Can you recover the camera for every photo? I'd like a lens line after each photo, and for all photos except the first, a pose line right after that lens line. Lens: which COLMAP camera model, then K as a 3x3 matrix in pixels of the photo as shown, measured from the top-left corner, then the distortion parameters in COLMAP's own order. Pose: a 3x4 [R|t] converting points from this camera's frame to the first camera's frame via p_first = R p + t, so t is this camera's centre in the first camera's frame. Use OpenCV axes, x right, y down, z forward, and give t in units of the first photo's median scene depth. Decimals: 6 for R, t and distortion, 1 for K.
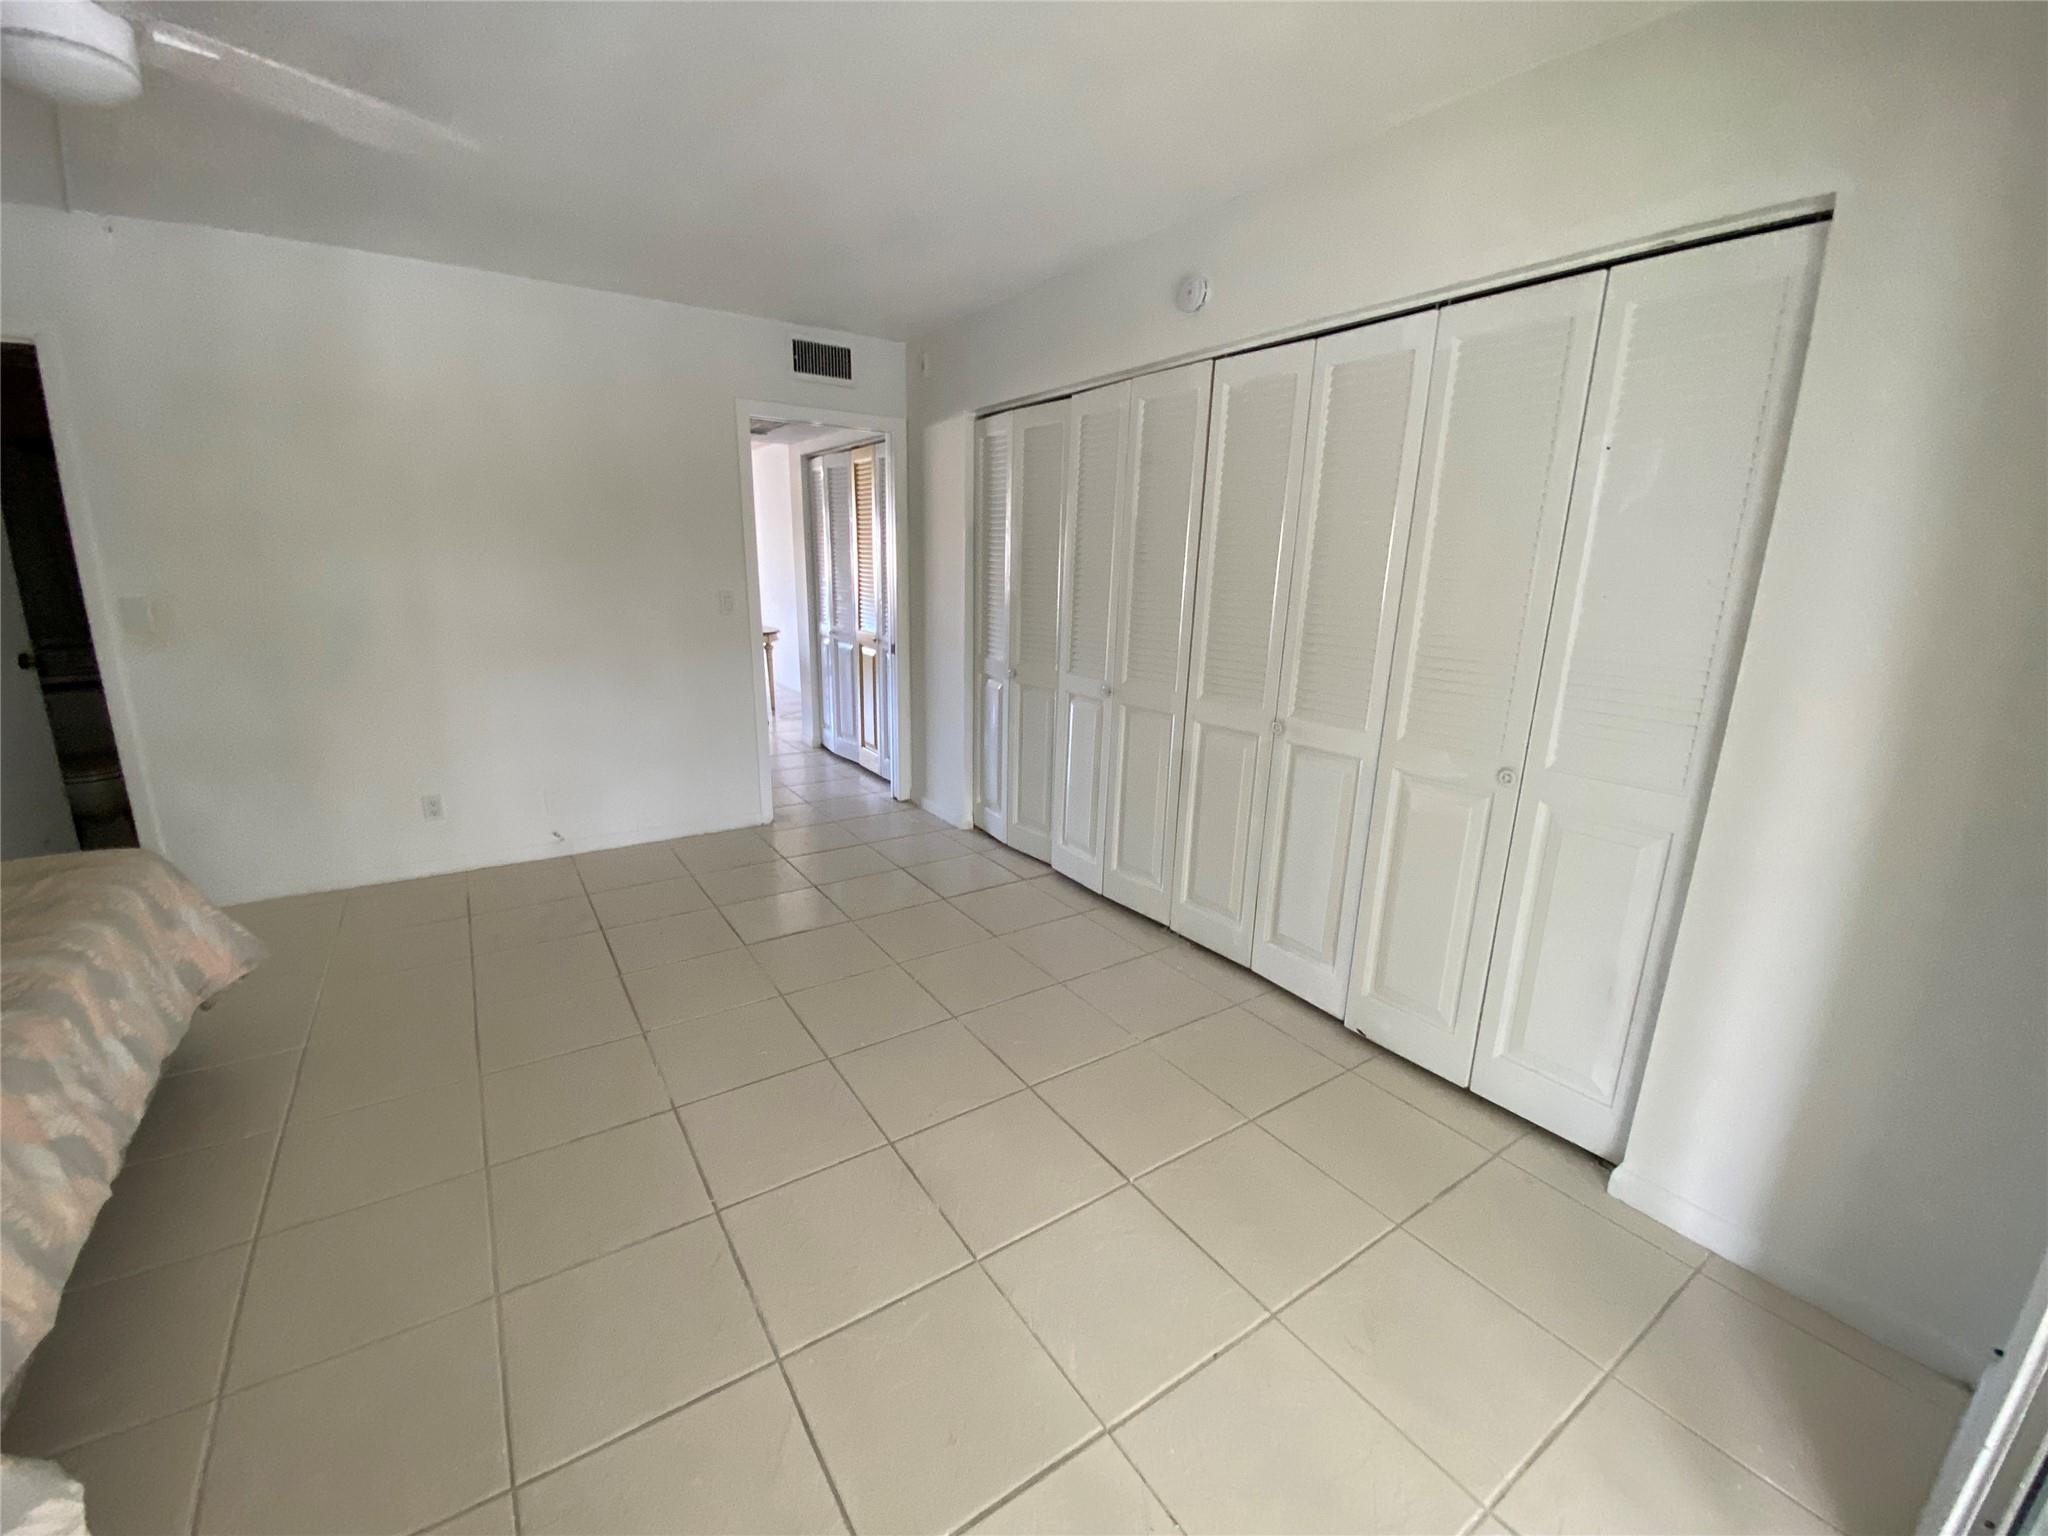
lens RADIAL K [[818.4, 0, 1013.4], [0, 818.4, 779.4], [0, 0, 1]] dist [-0.024186, -0.006034]
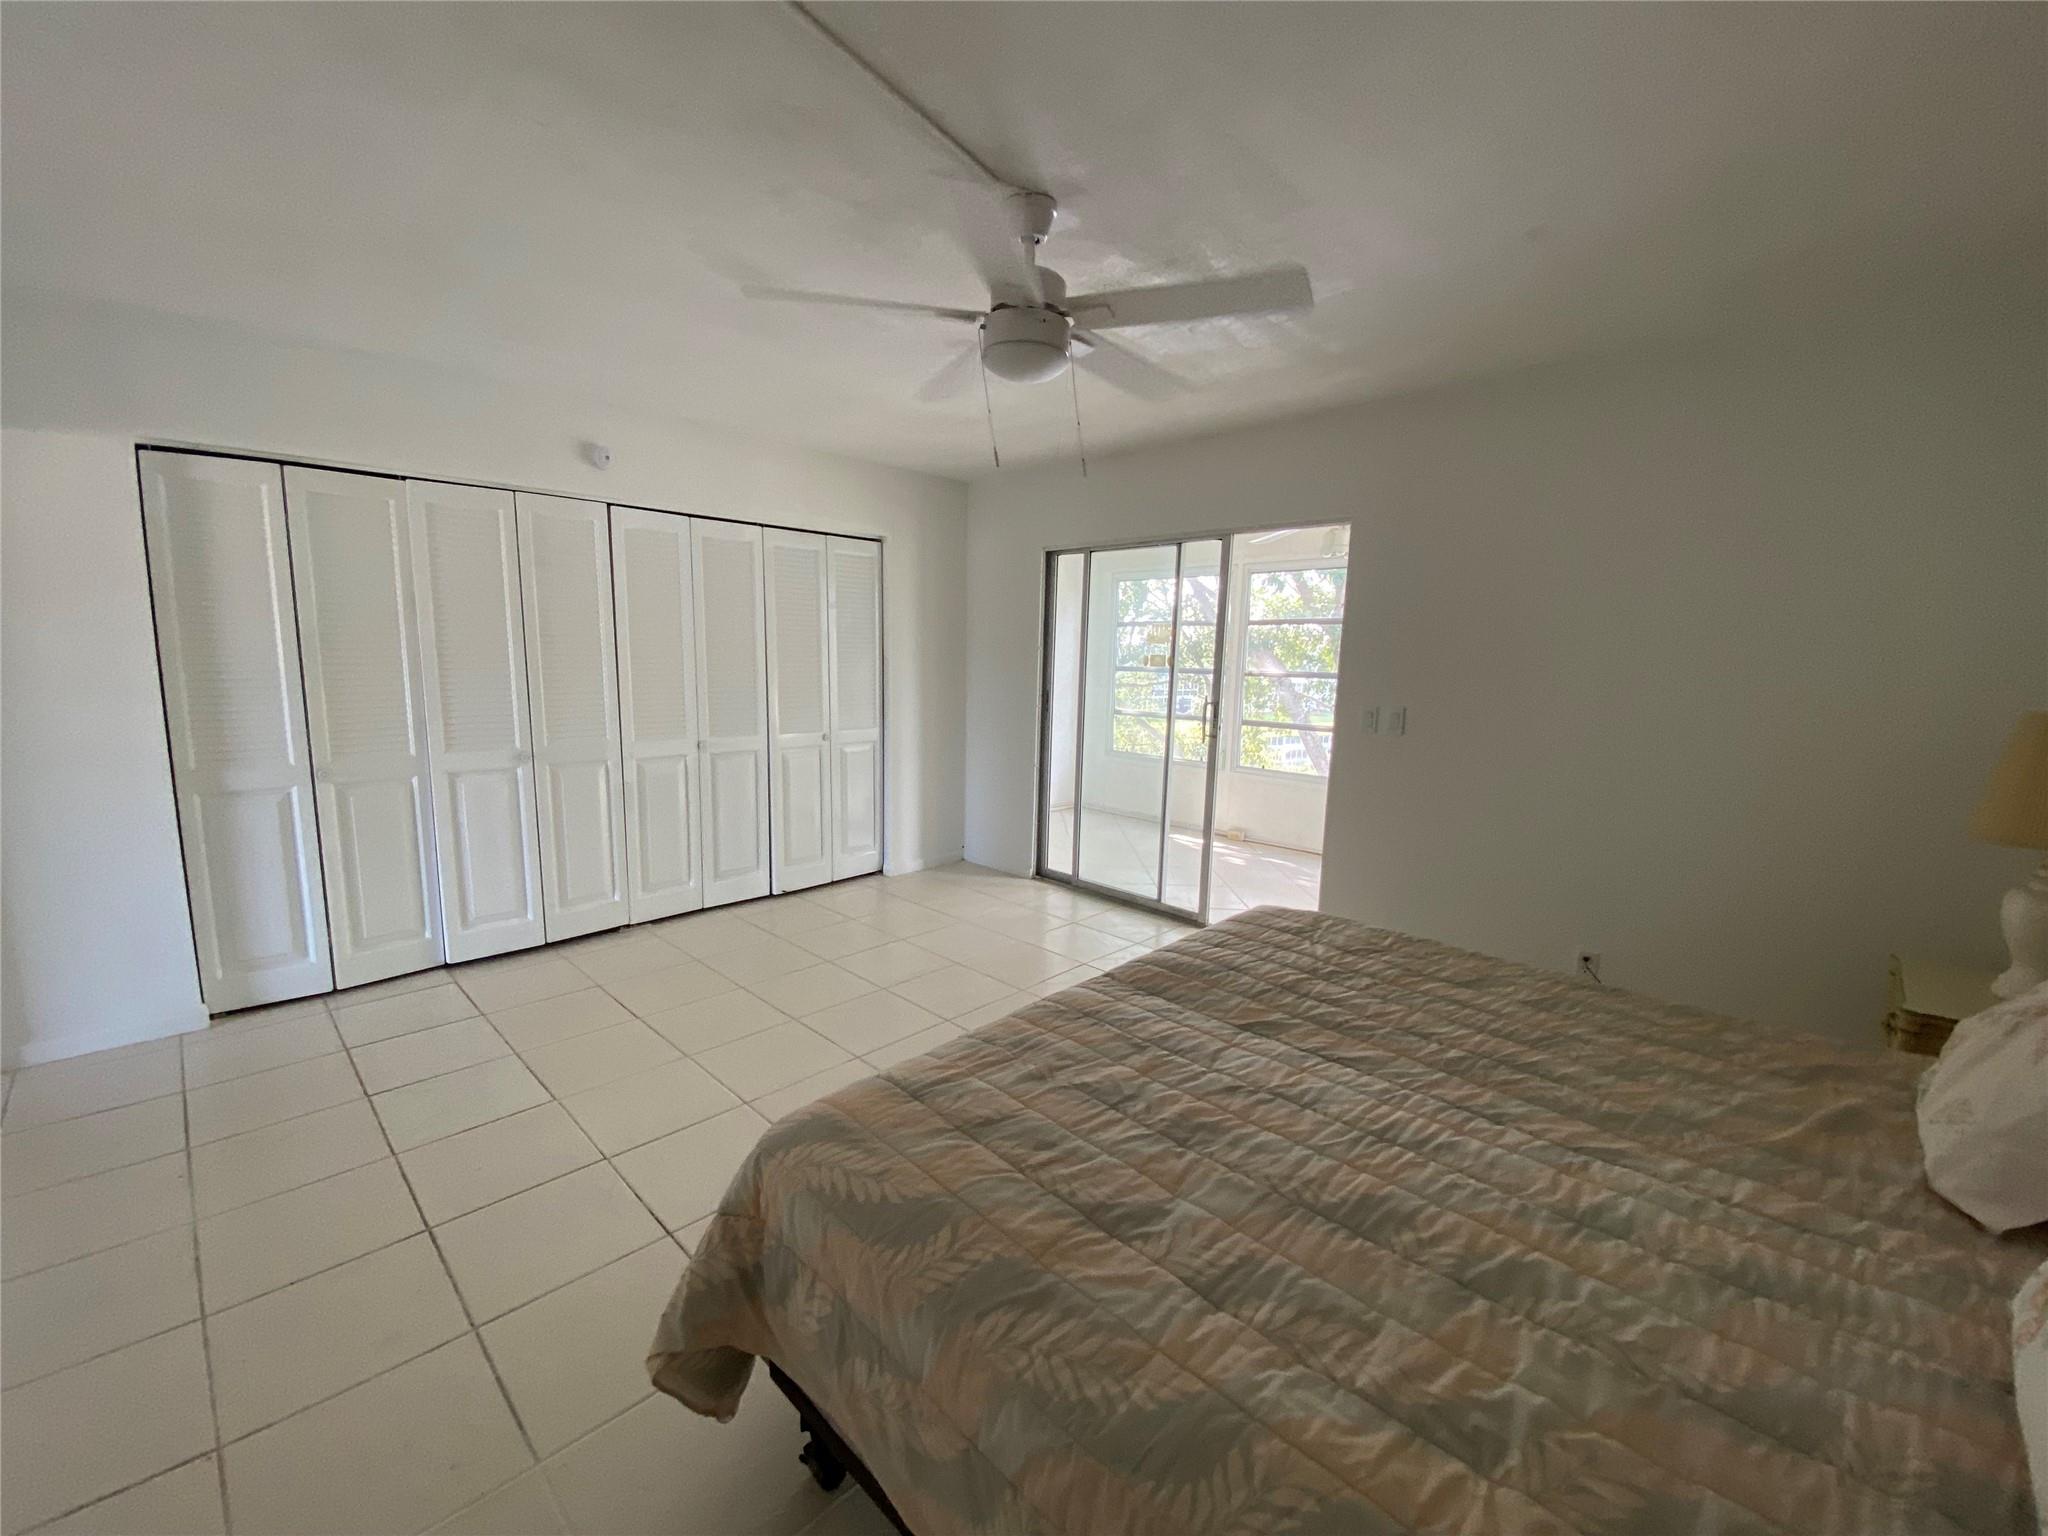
lens RADIAL K [[818.4, 0, 1021.0], [0, 818.4, 766.3], [0, 0, 1]] dist [-0.024186, -0.006034]
pose [[-0.231587, -0.151759, 0.960904, -1.246931], [0.227704, 0.951861, 0.205210, -0.191569], [-0.945790, 0.266326, -0.185882, 0.646217]]
